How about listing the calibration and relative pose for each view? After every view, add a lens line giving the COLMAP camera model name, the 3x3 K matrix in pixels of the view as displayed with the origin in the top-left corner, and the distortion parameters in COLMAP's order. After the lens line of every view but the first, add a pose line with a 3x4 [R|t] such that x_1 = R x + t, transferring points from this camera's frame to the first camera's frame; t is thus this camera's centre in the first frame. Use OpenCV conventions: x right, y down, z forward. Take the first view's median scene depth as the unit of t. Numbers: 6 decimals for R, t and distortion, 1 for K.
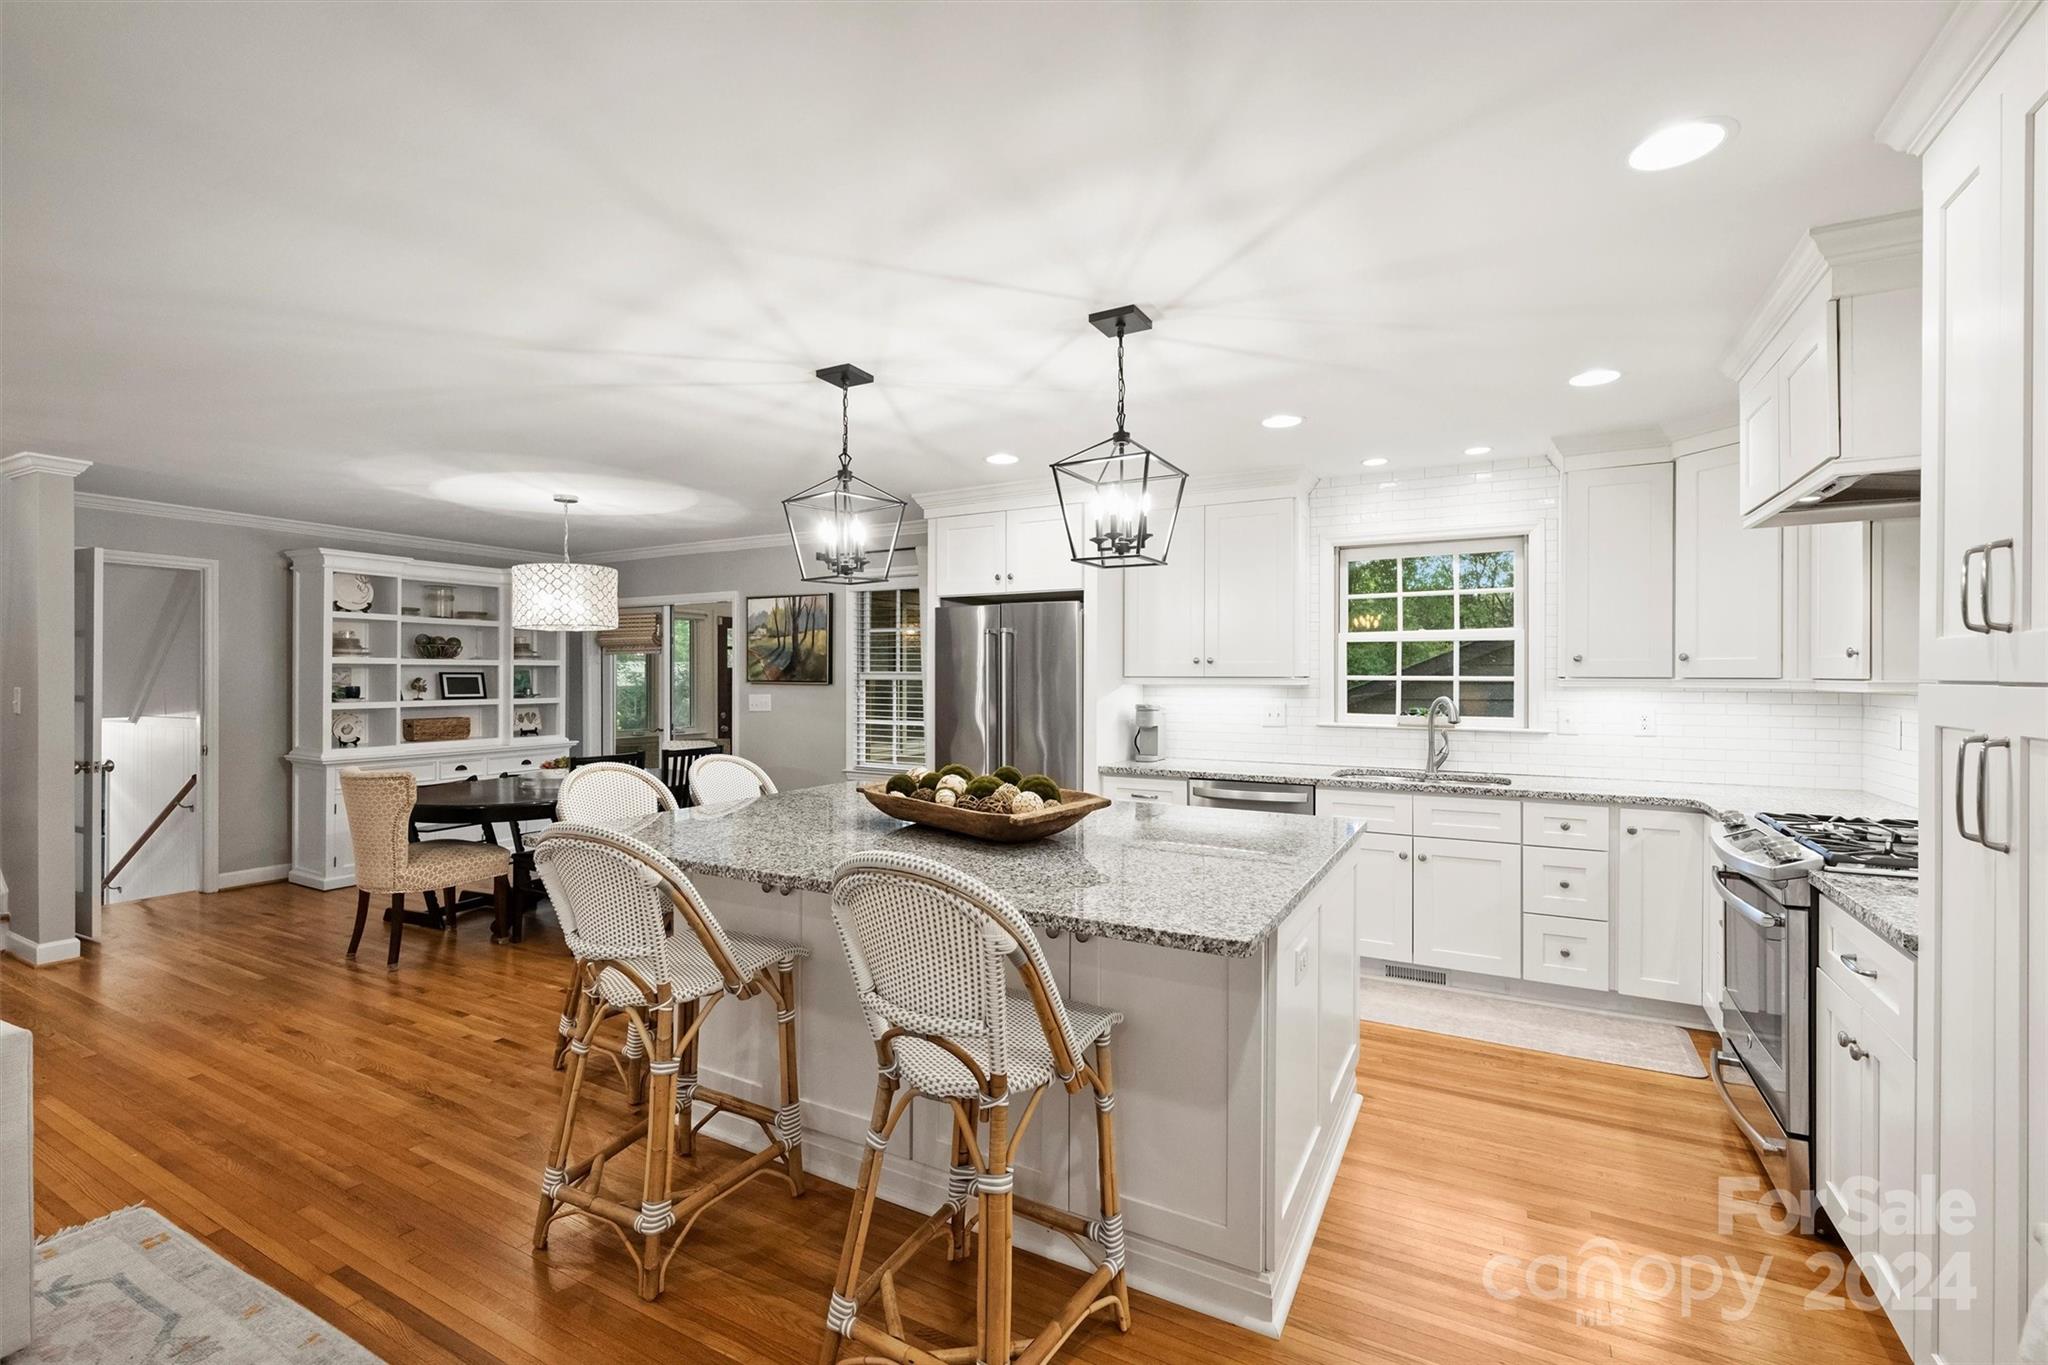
lens RADIAL K [[883.0, 0, 1020.0], [0, 883.0, 675.4], [0, 0, 1]] dist [-0.000355, -0.000952]
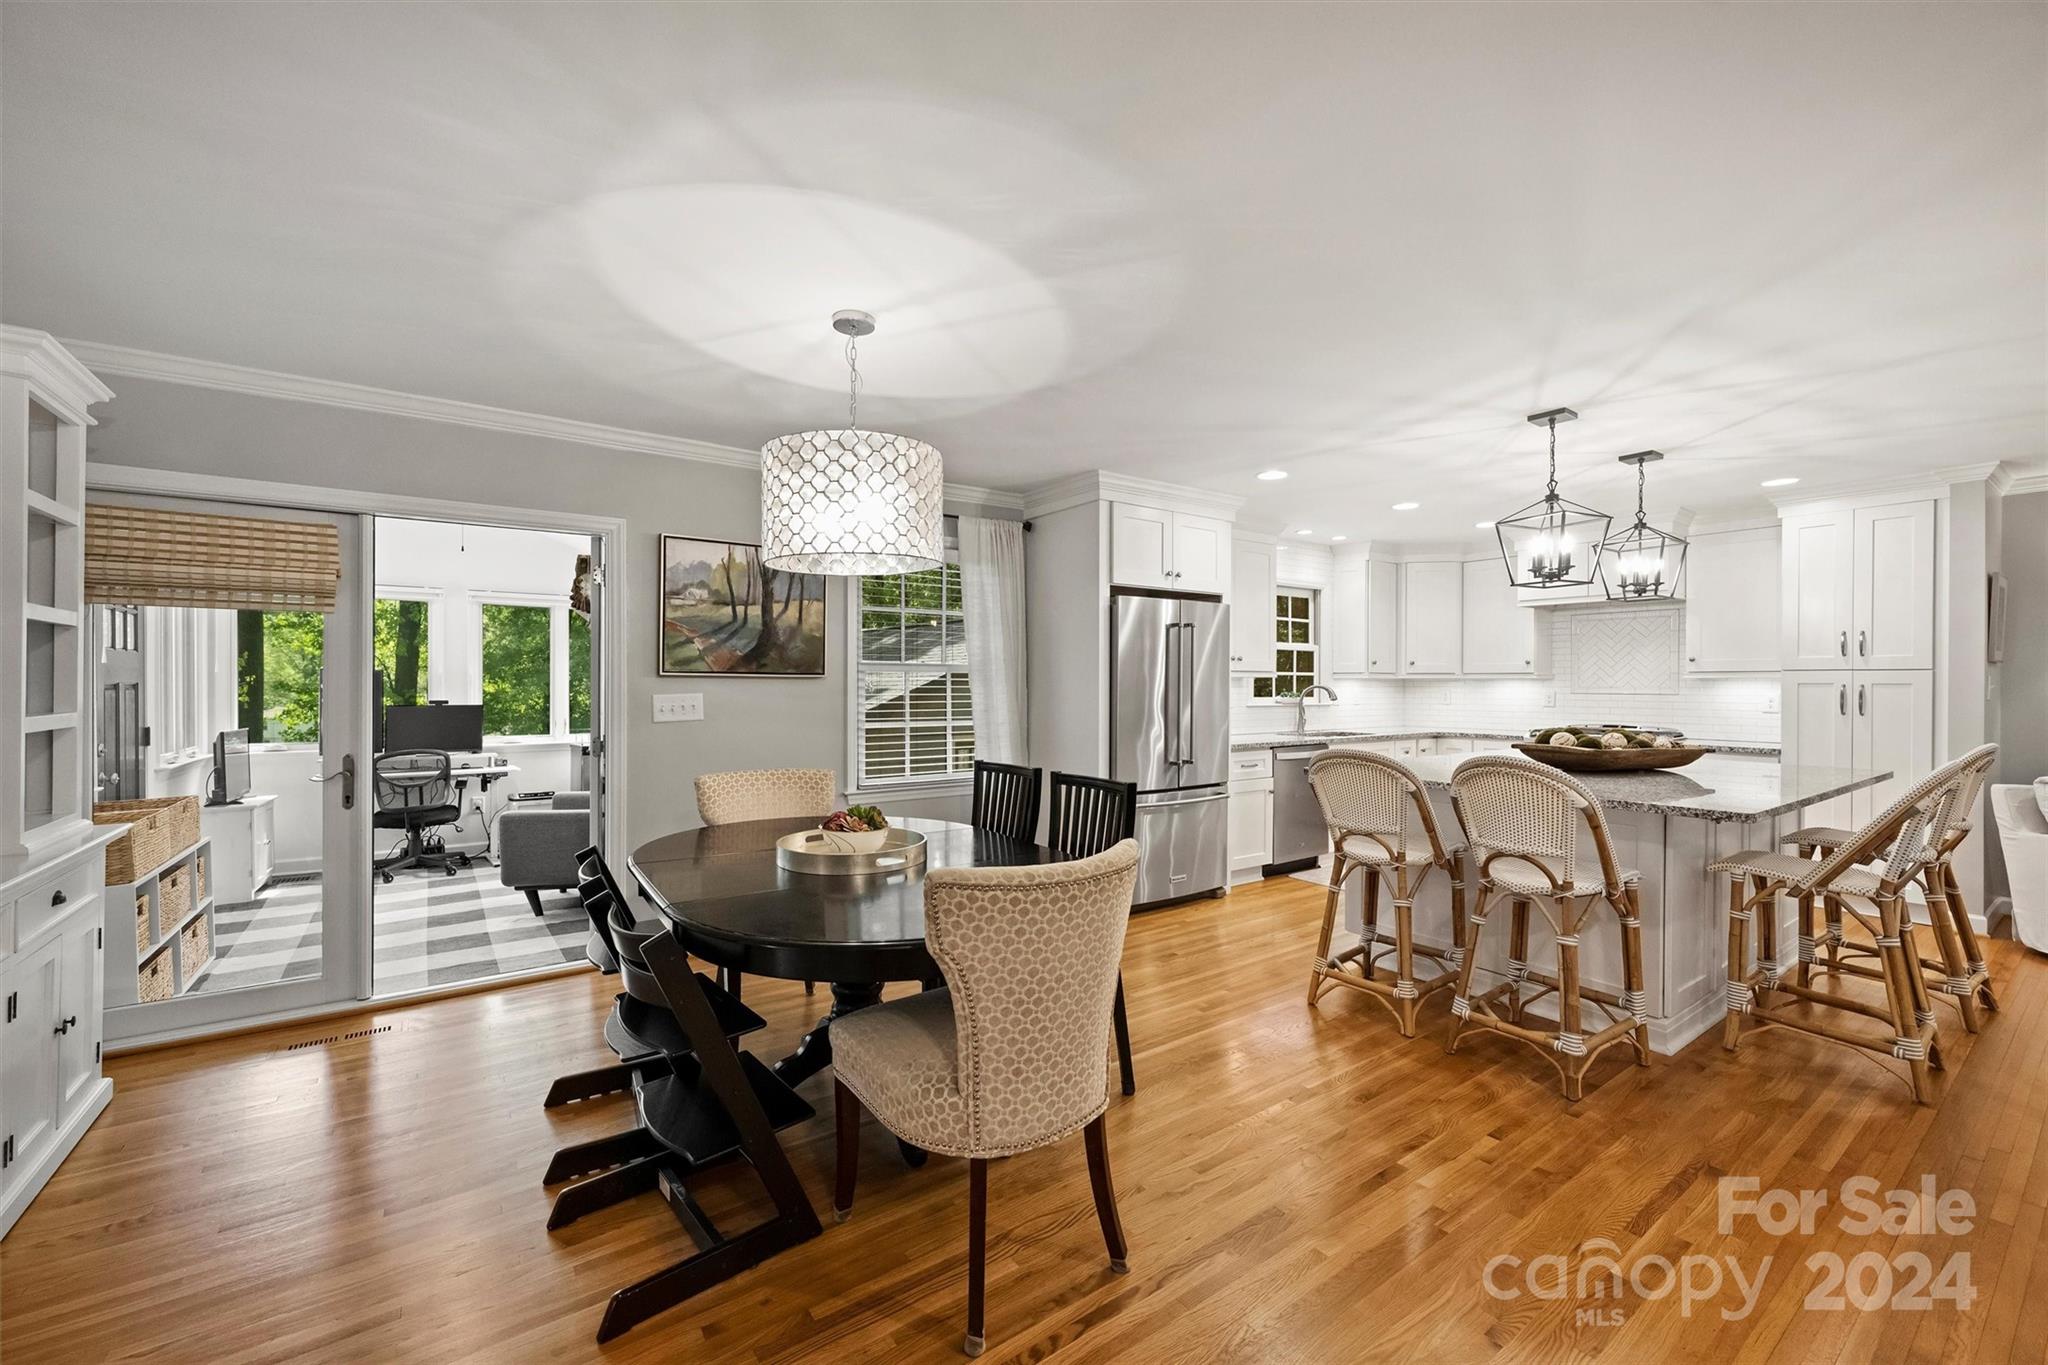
lens RADIAL K [[805.8, 0, 1027.6], [0, 805.8, 685.8], [0, 0, 1]] dist [0.001427, -0.000811]
pose [[0.439111, -0.002927, 0.898428, -0.983001], [-0.000317, 0.999994, 0.003412, 0.019447], [-0.898433, -0.001783, 0.439108, 0.749410]]
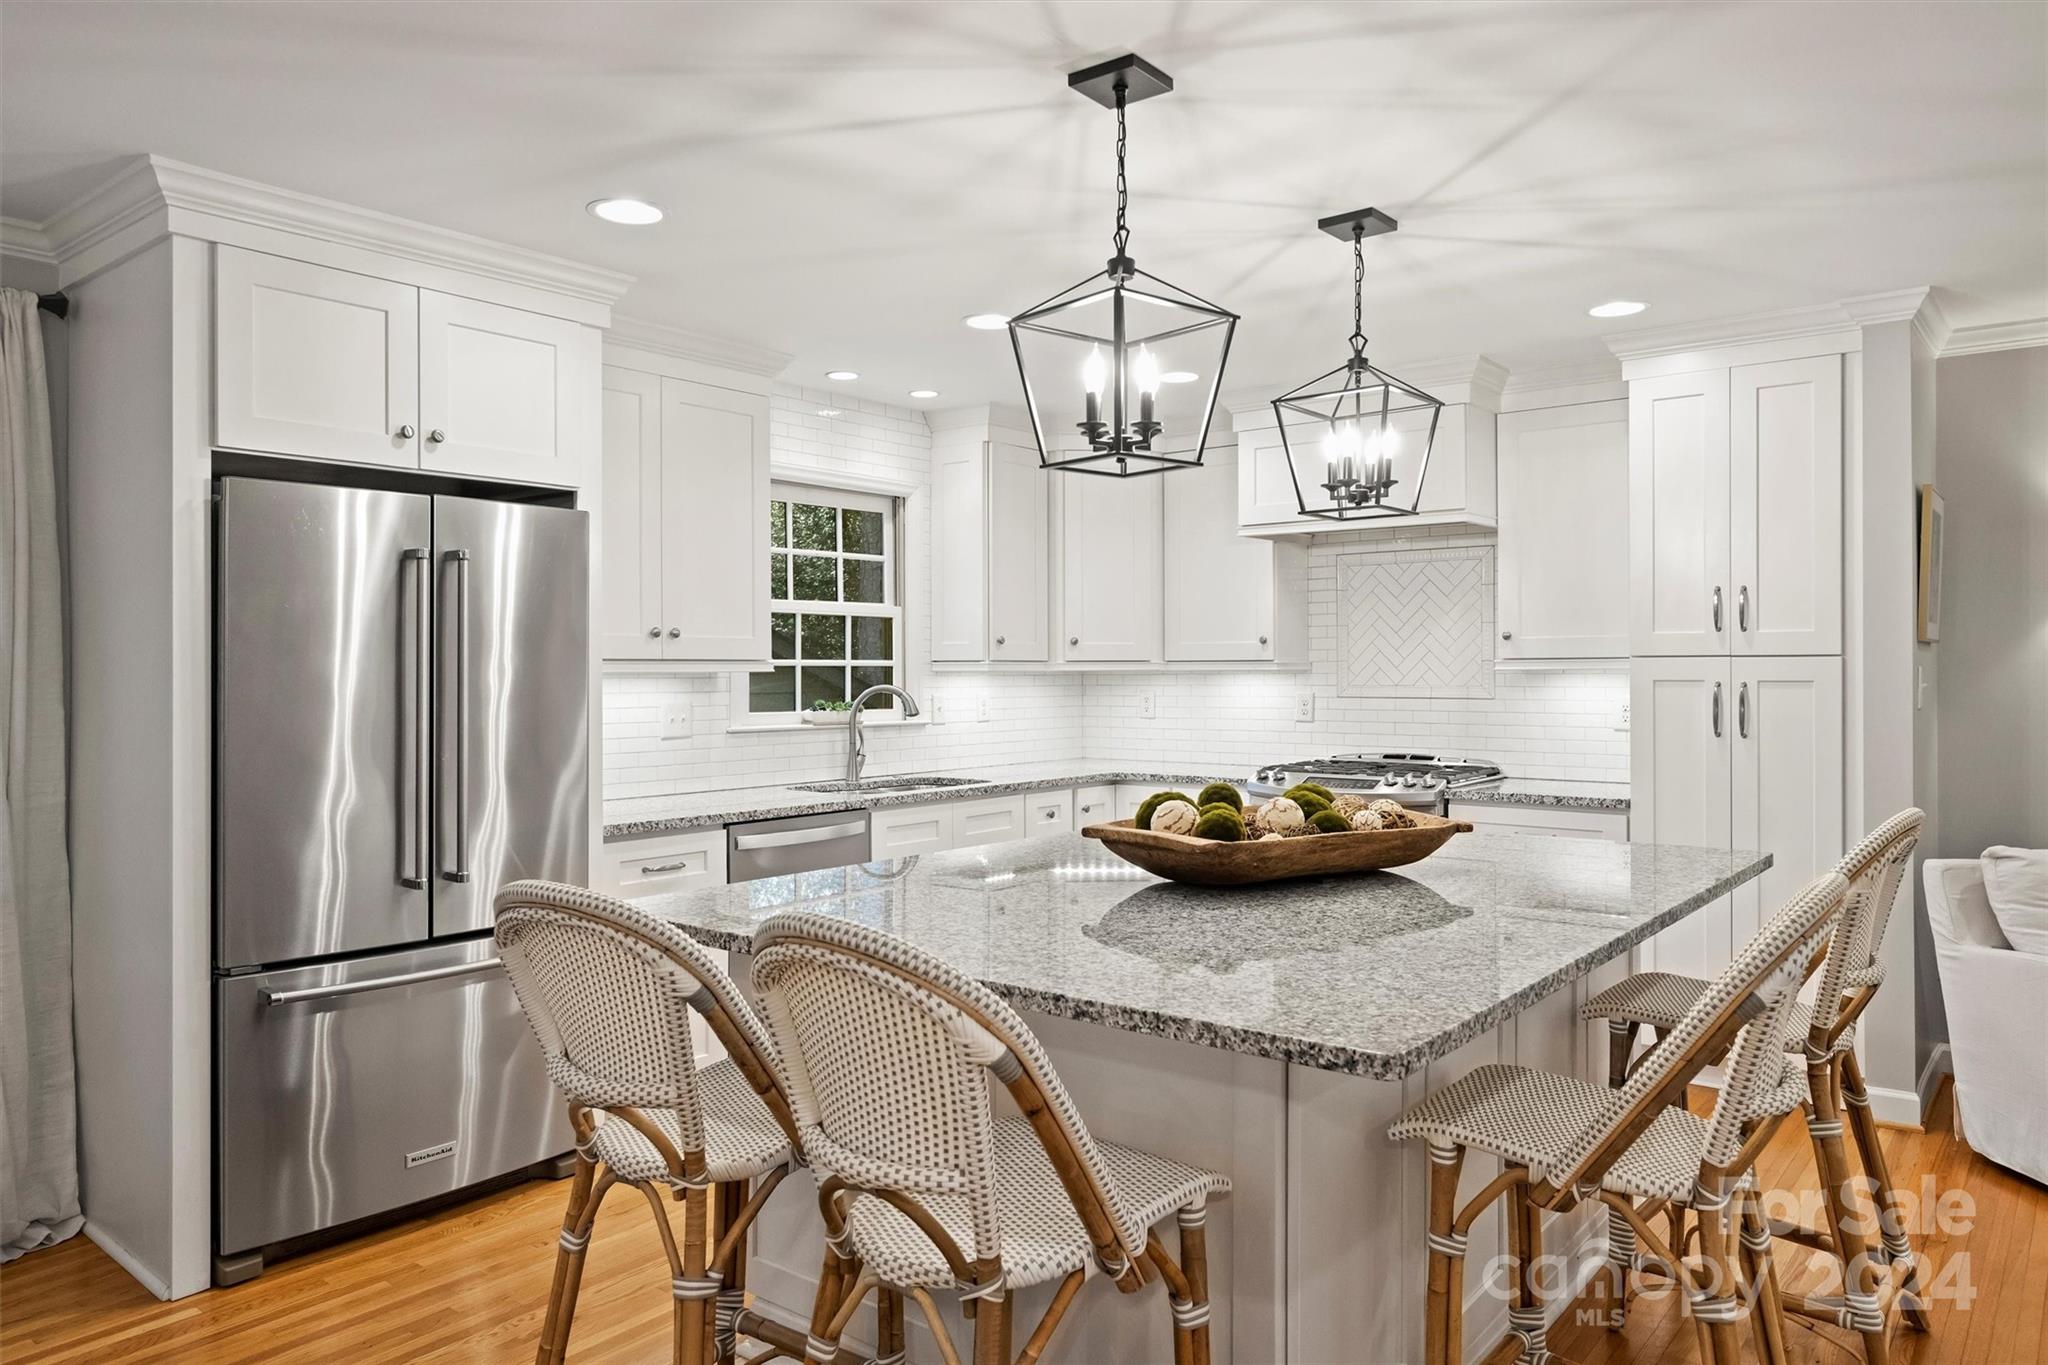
lens RADIAL K [[1352.9, 0, 1028.5], [0, 1352.9, 669.3], [0, 0, 1]] dist [-0.009023, 0.007416]
pose [[0.175803, -0.000812, 0.984425, -0.650815], [0.005797, 0.999983, -0.000210, 0.009767], [-0.984408, 0.005744, 0.175805, 0.588751]]
